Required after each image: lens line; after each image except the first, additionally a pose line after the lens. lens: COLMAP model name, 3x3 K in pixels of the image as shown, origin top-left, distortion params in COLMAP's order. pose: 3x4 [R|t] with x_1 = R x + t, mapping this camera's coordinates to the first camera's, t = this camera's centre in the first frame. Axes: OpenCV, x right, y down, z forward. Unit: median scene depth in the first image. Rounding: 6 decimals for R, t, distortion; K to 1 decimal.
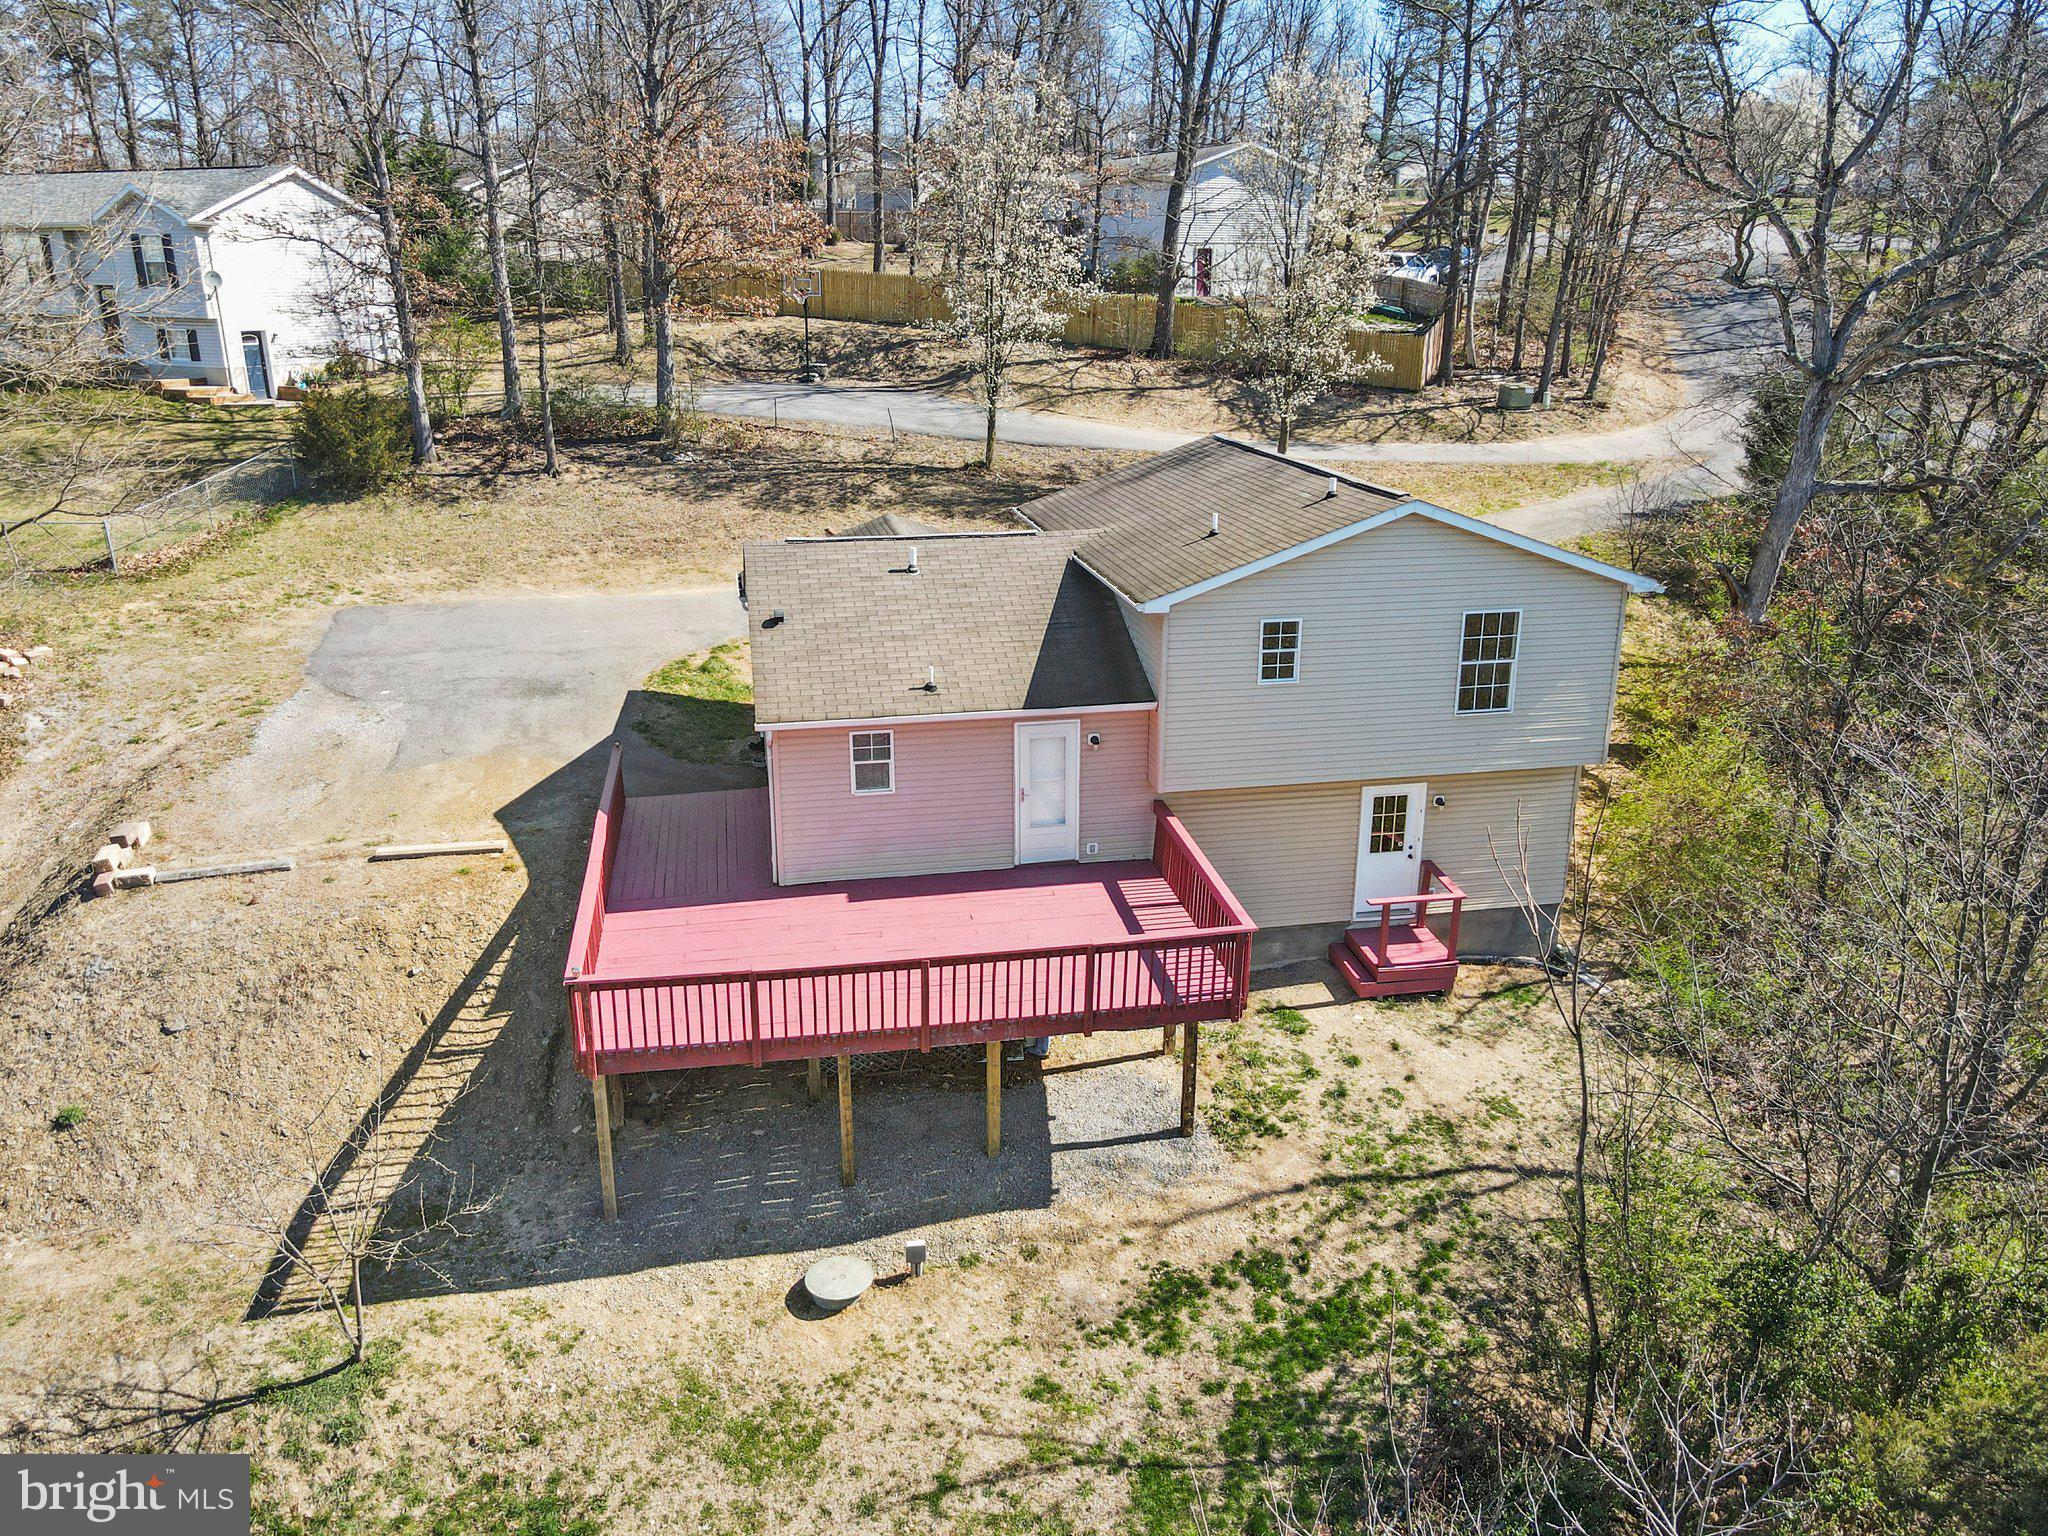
lens RADIAL K [[1503.4, 0, 1041.8], [0, 1503.4, 756.1], [0, 0, 1]] dist [0.004571, 0.012648]
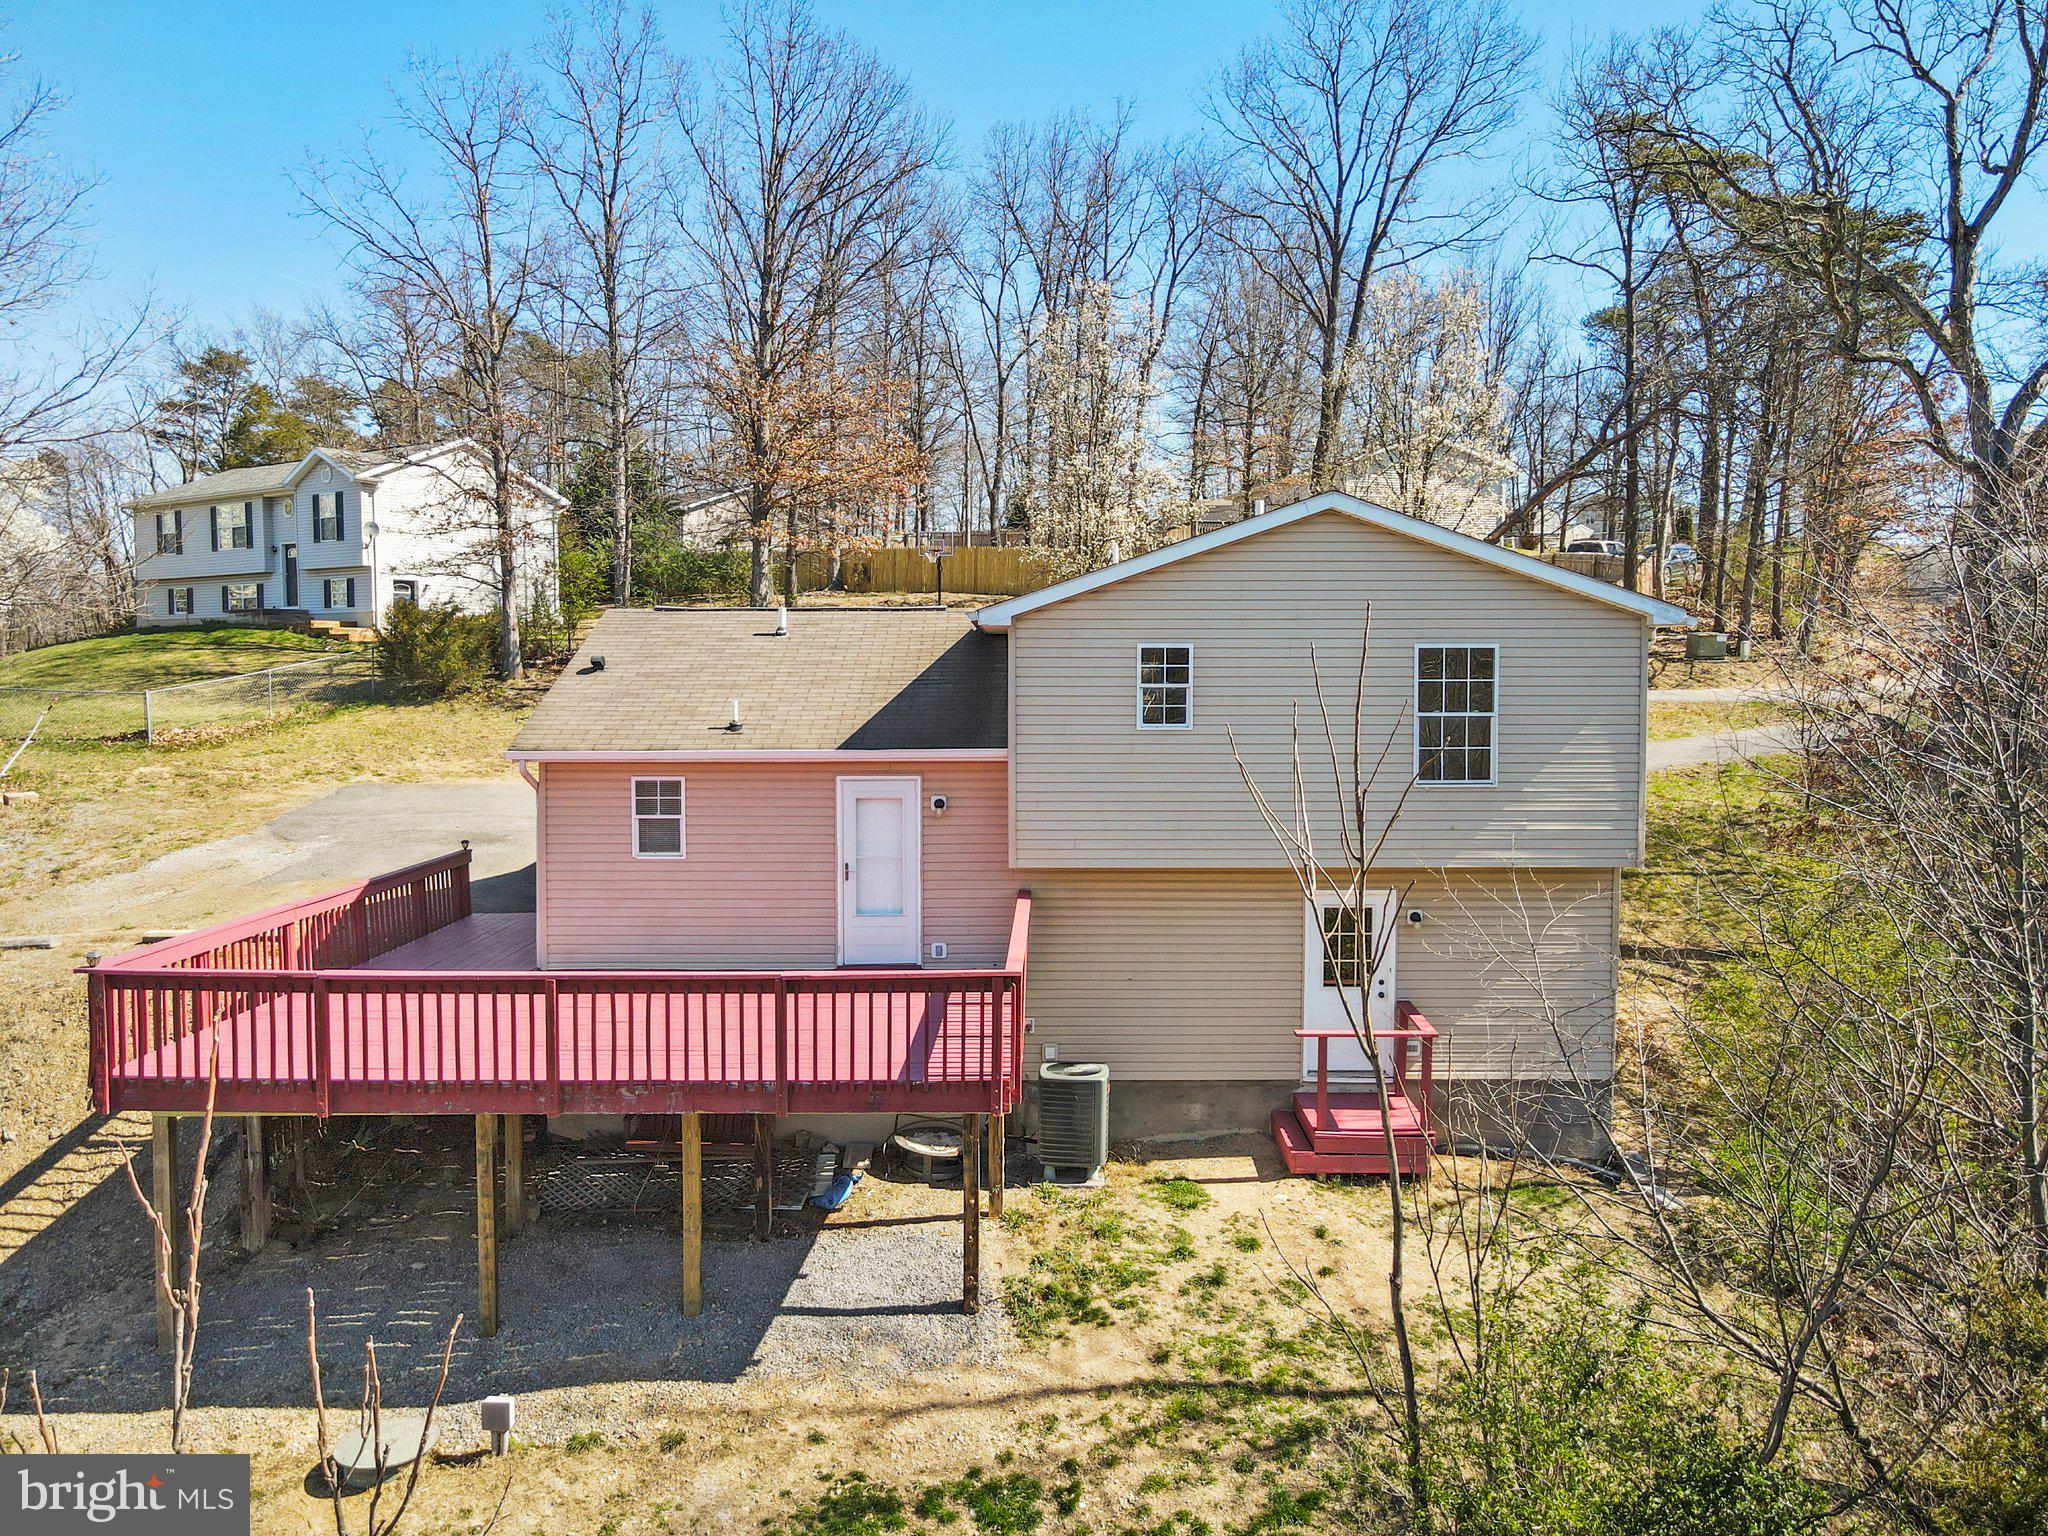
lens RADIAL K [[1503.4, 0, 1041.8], [0, 1503.4, 756.1], [0, 0, 1]] dist [0.004571, 0.012648]
pose [[0.981947, 0.006842, -0.189030, 0.243389], [-0.054975, 0.966530, -0.250595, 0.164338], [0.180989, 0.256463, 0.949458, 0.257040]]
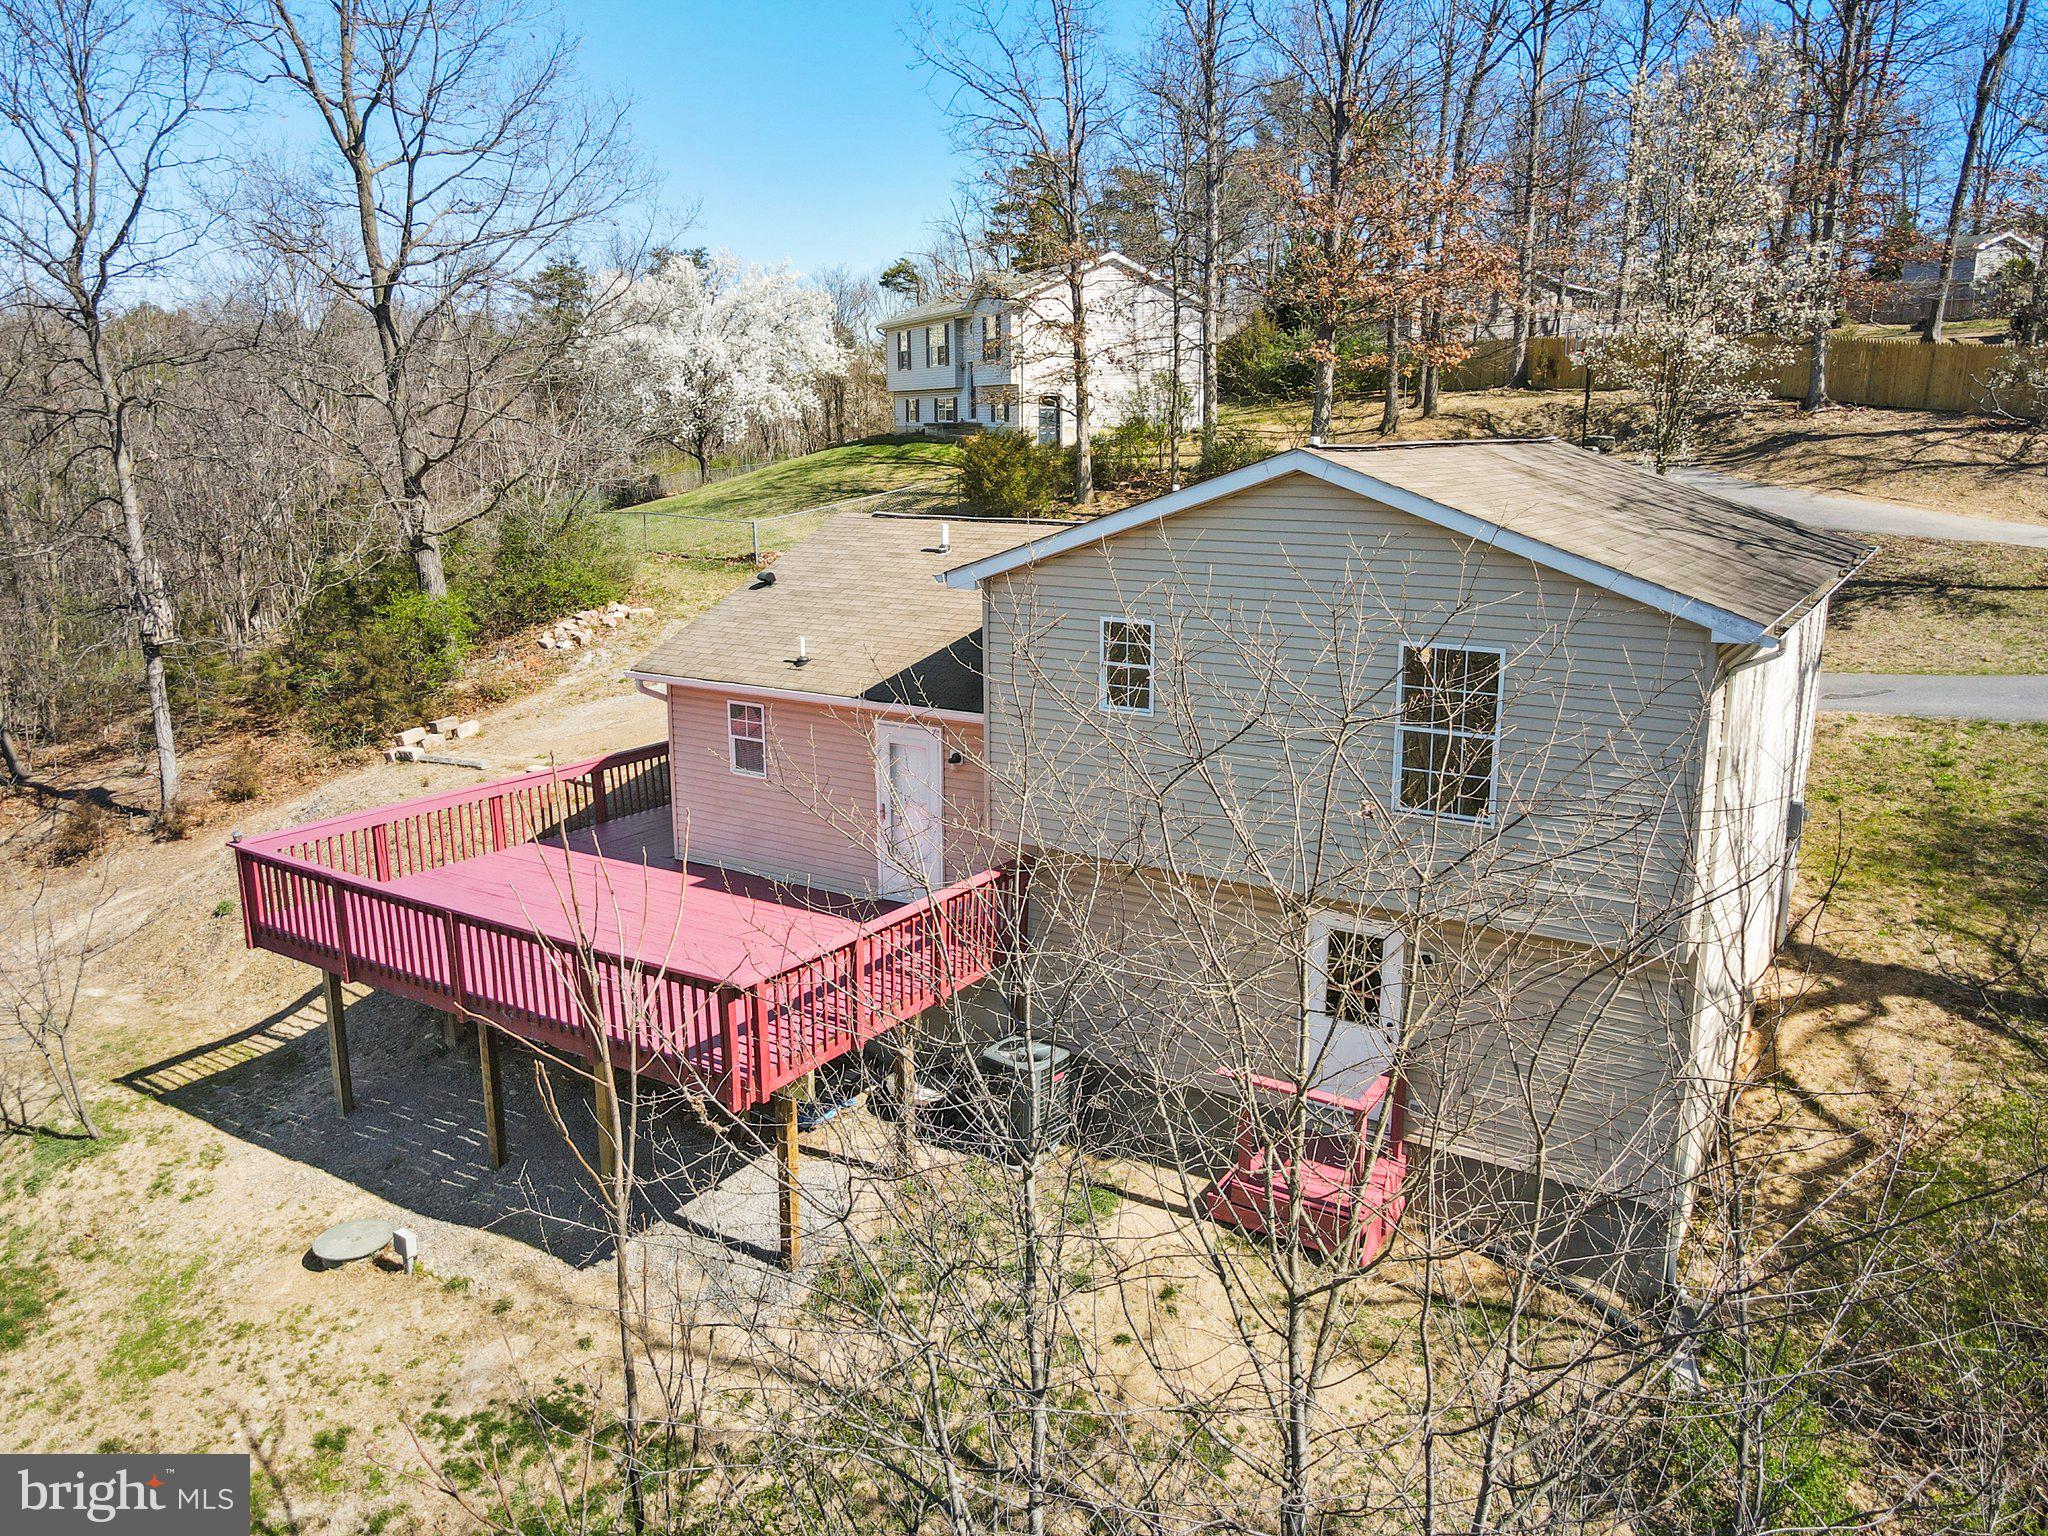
lens RADIAL K [[1503.4, 0, 1041.8], [0, 1503.4, 756.1], [0, 0, 1]] dist [0.004571, 0.012648]
pose [[0.717070, 0.148778, -0.680937, 0.613014], [-0.212290, 0.977155, -0.010056, -0.013817], [0.663885, 0.151767, 0.732273, 0.468970]]
